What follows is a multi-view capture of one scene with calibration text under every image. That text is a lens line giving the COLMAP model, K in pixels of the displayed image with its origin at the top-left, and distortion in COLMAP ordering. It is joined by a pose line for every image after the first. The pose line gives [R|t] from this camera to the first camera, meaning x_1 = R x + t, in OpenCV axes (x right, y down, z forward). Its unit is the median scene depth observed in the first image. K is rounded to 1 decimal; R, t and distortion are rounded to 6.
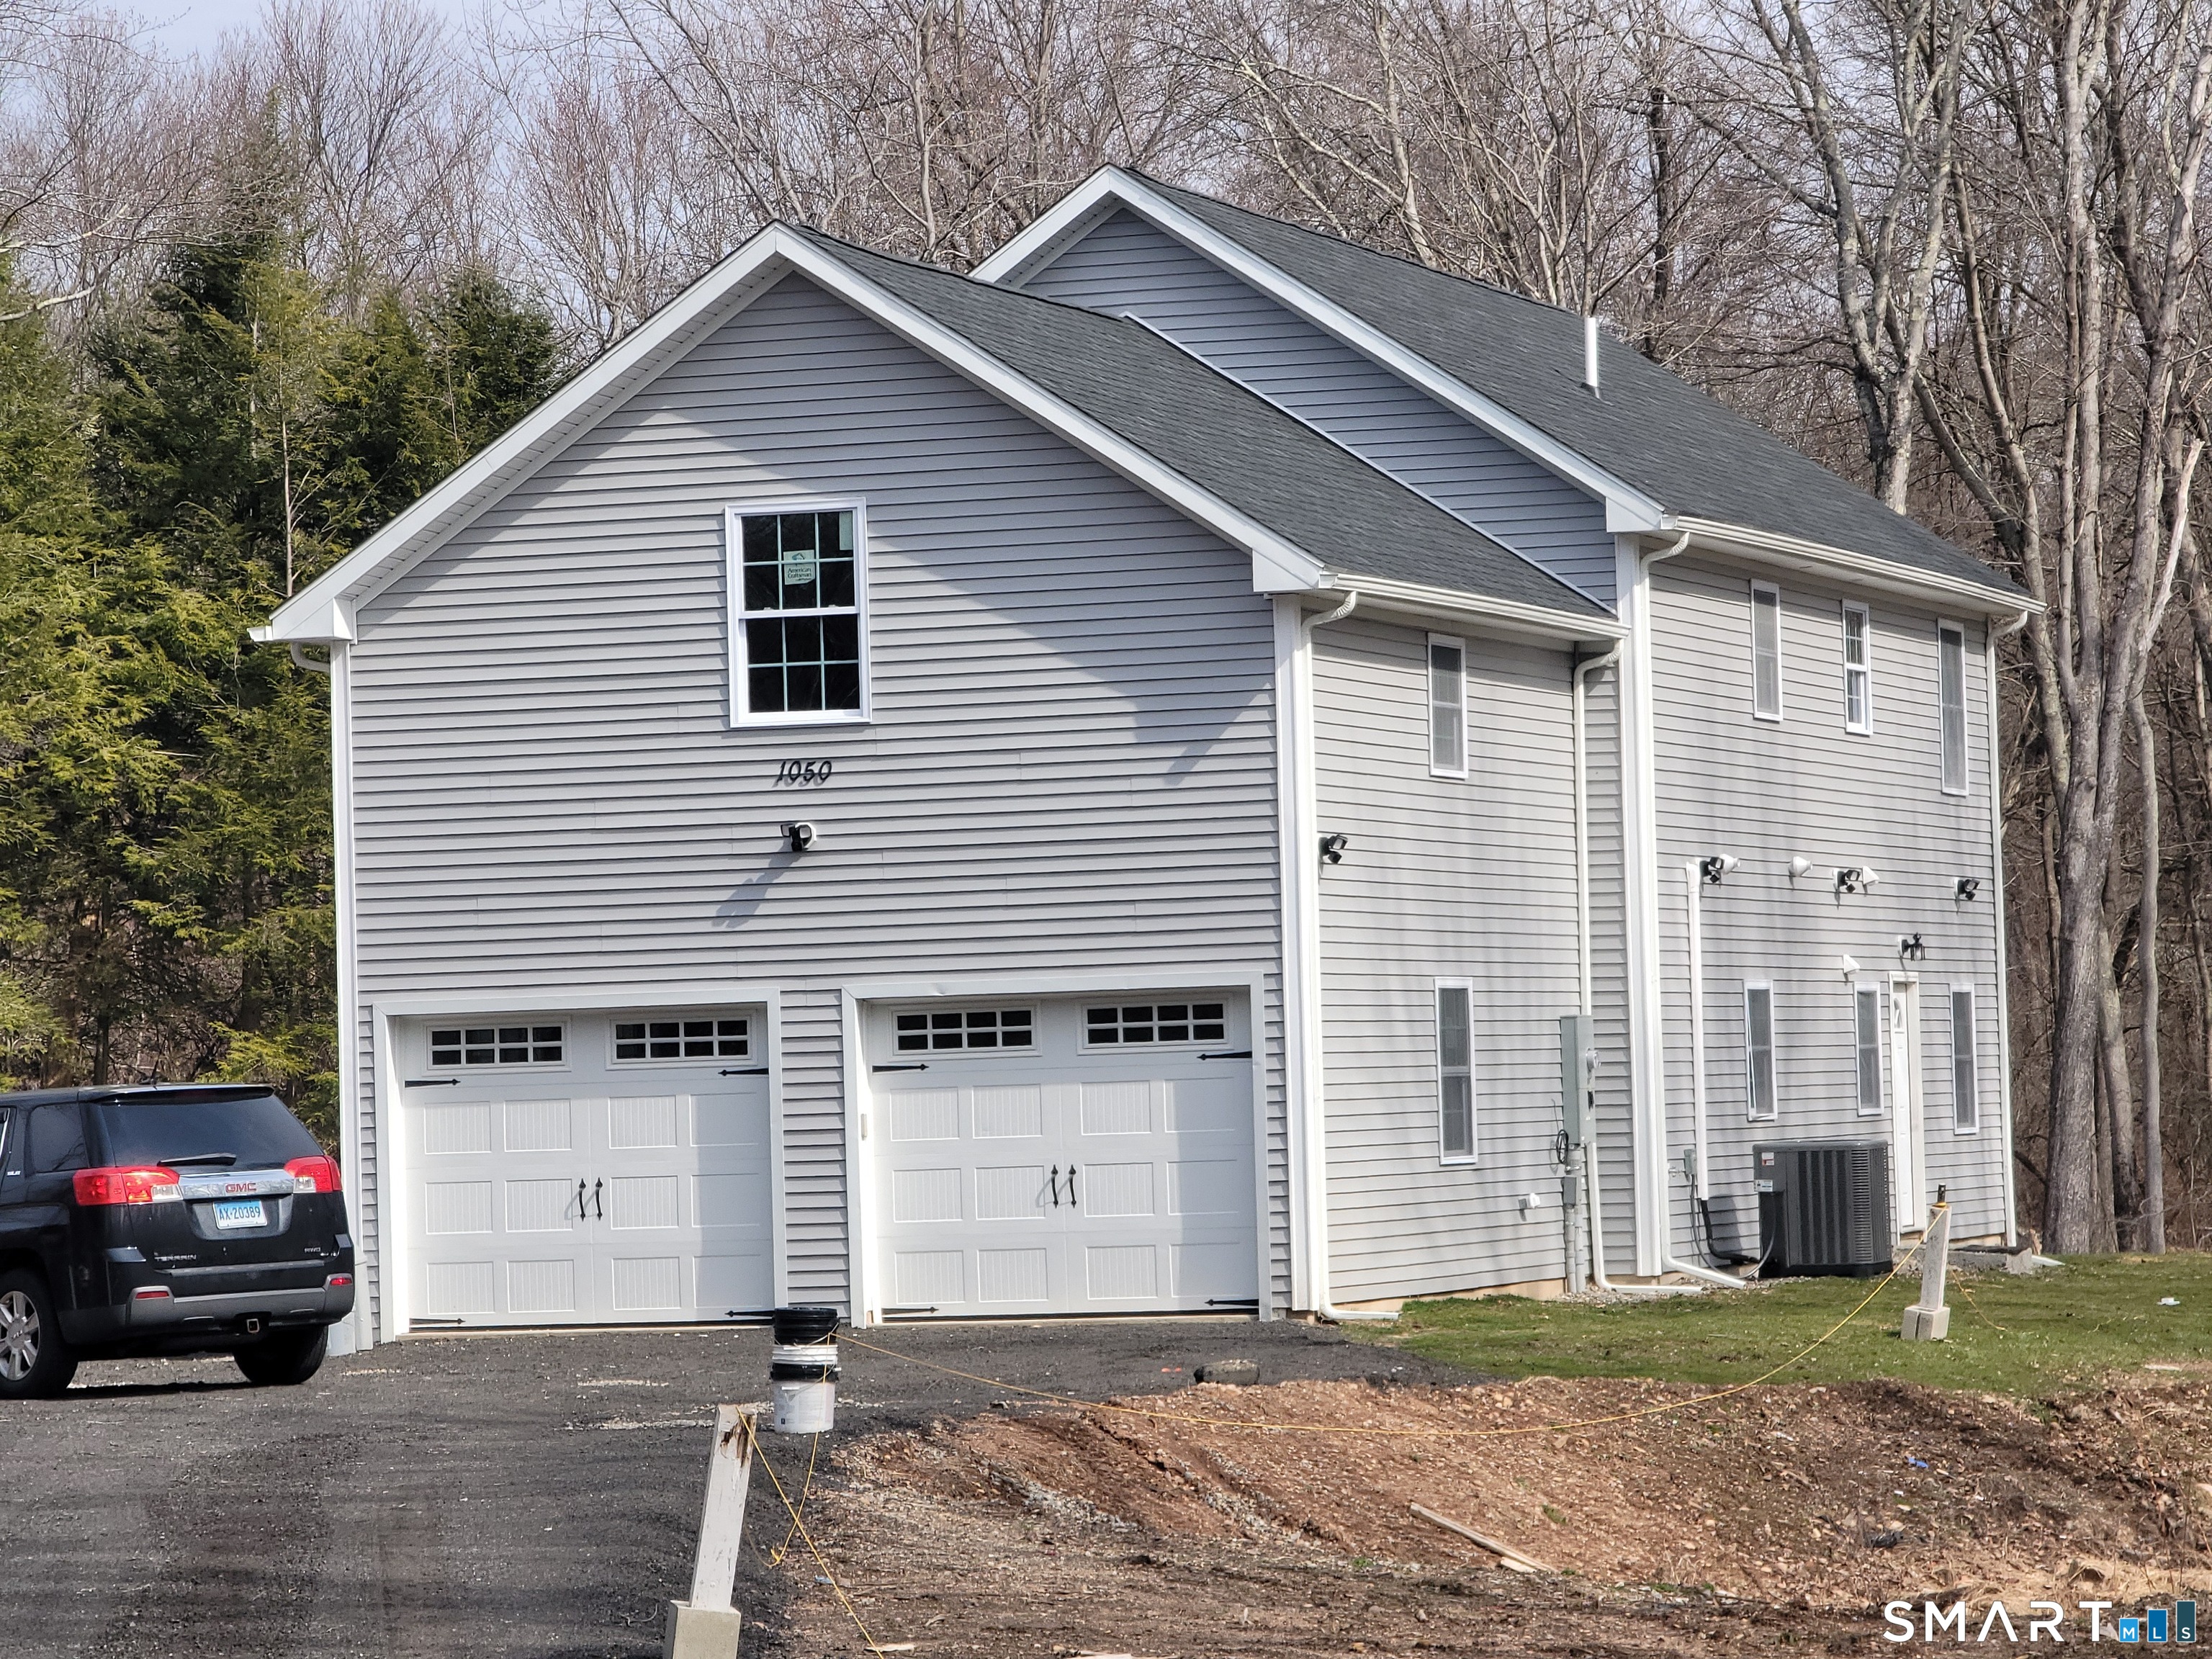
lens RADIAL K [[8029.4, 0, 1106.0], [0, 8029.4, 829.5], [0, 0, 1]] dist [0.118606, -0.721721]
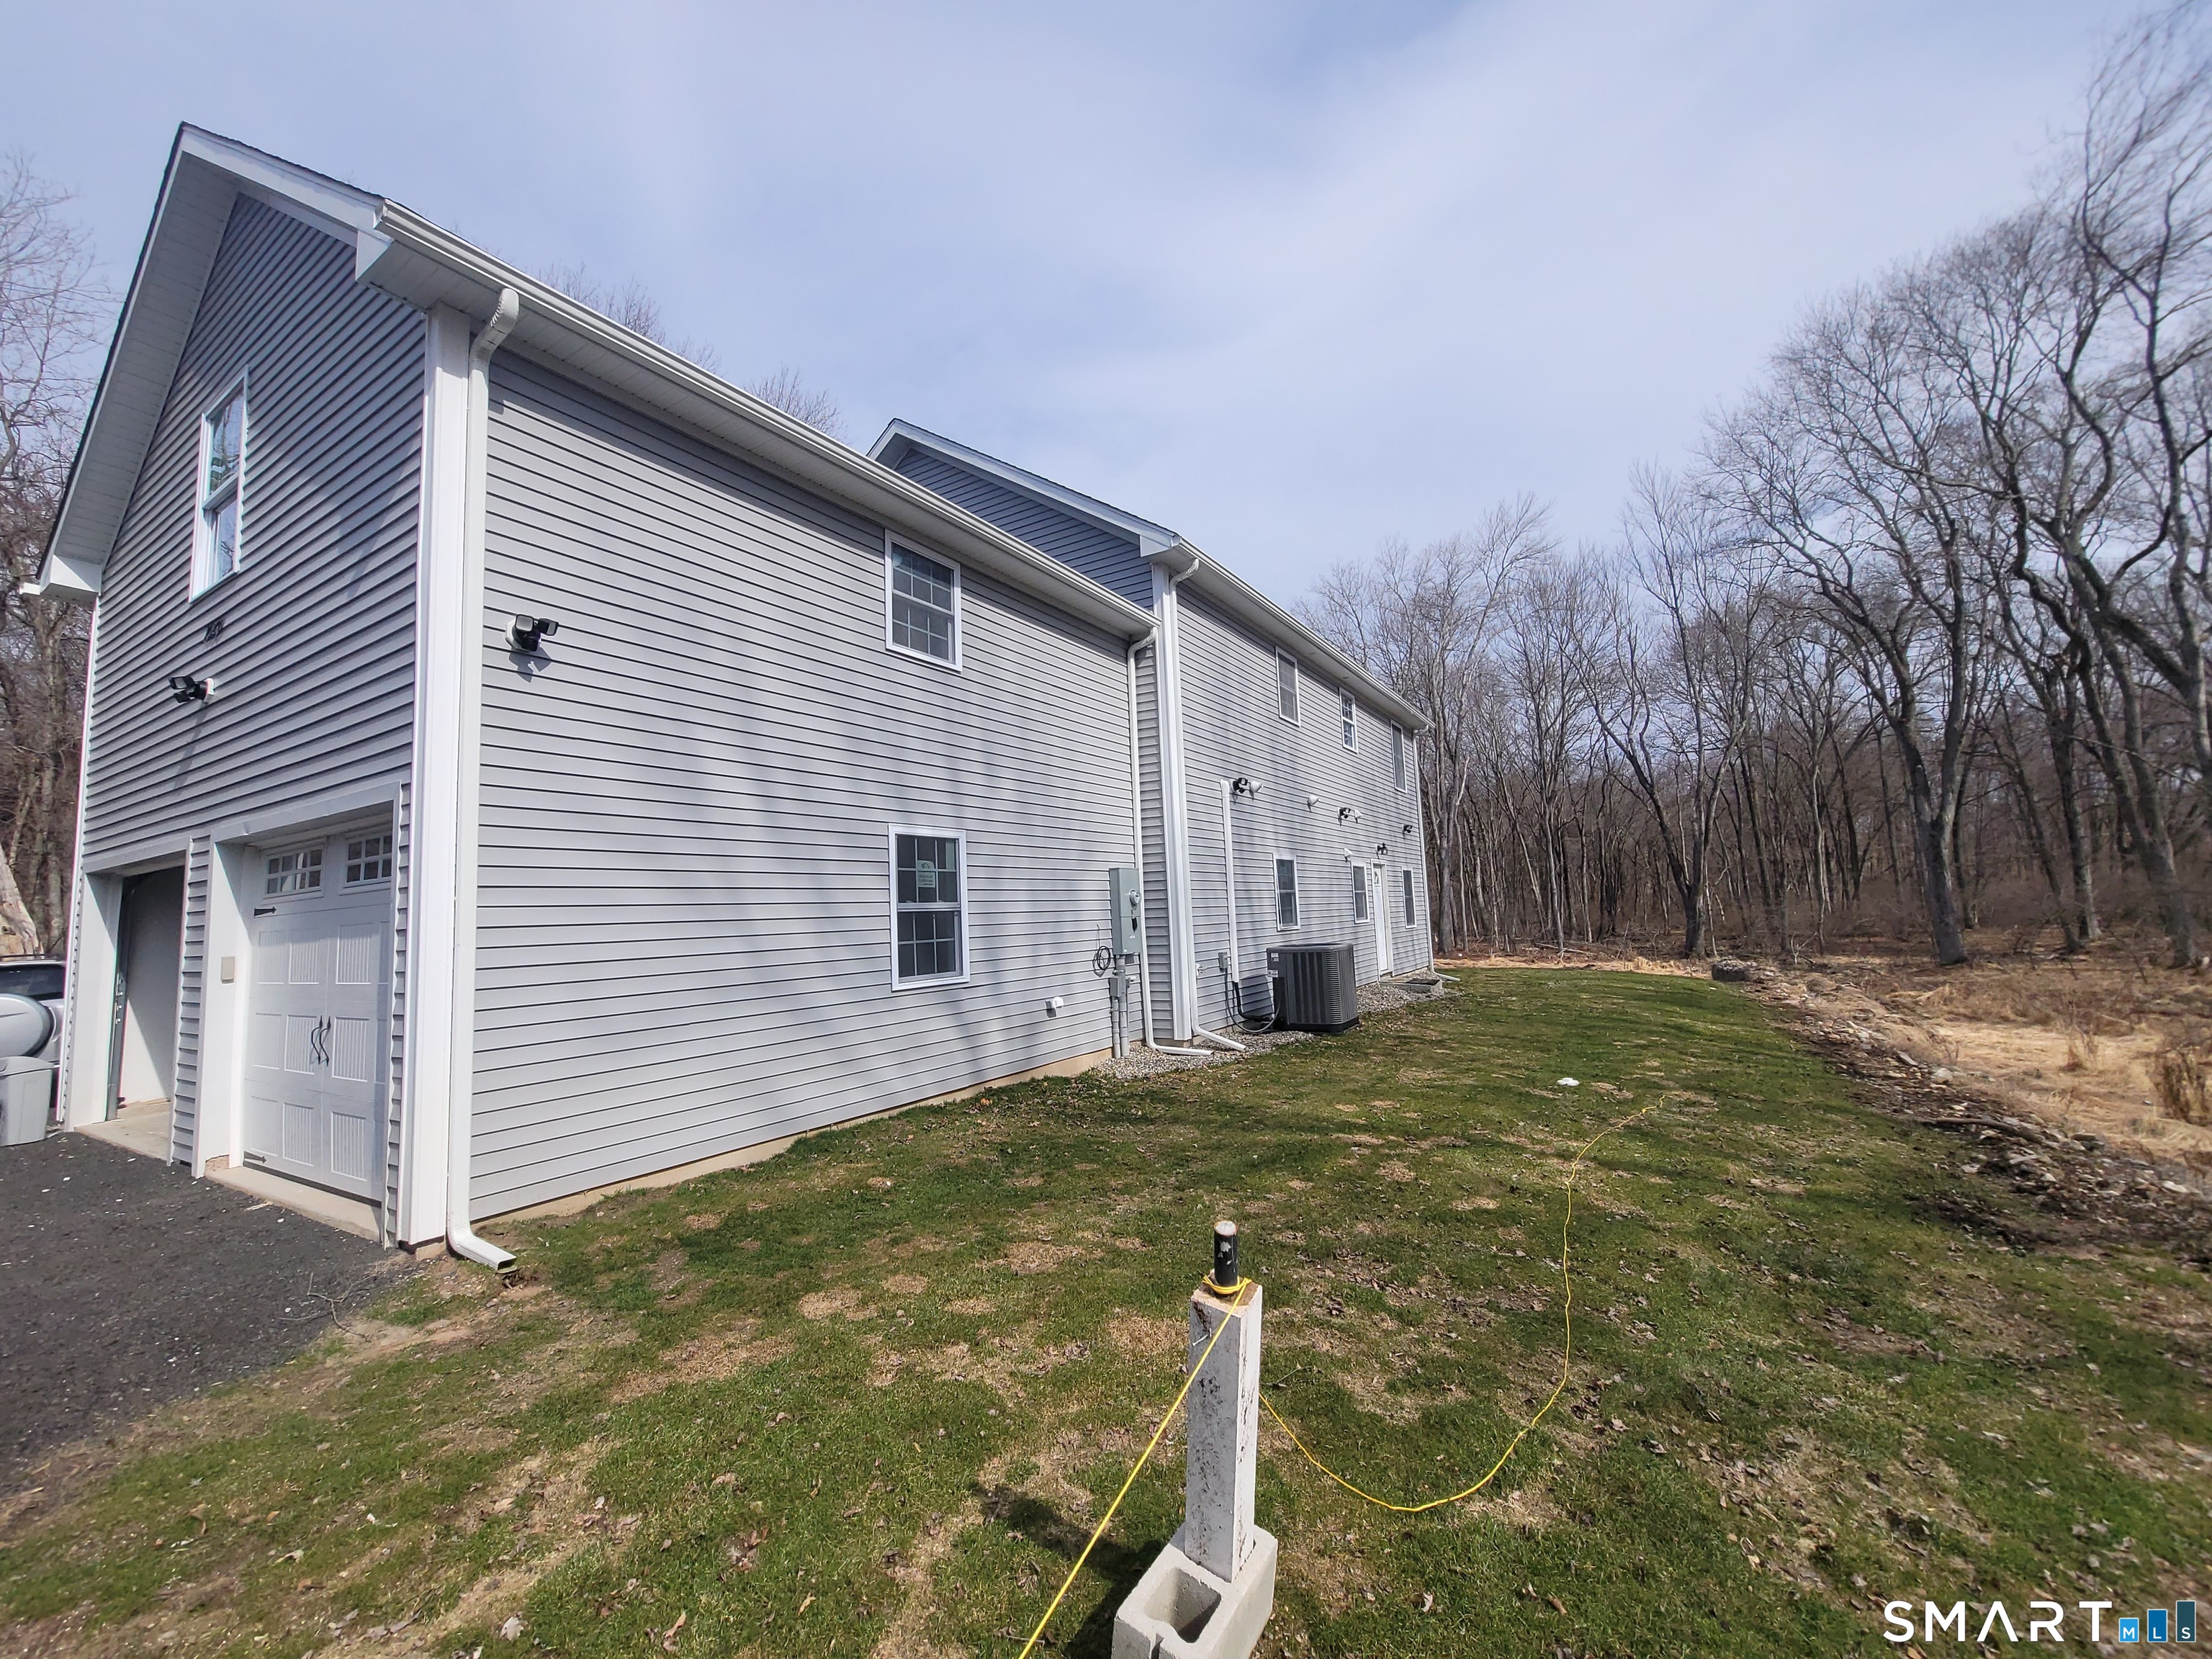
lens RADIAL K [[901.8, 0, 1097.1], [0, 901.8, 834.5], [0, 0, 1]] dist [0.001103, -0.000160]
pose [[0.971436, -0.031657, -0.235179, 0.102156], [0.019751, 0.998409, -0.052811, 0.028042], [0.236477, 0.046658, 0.970516, 0.909718]]
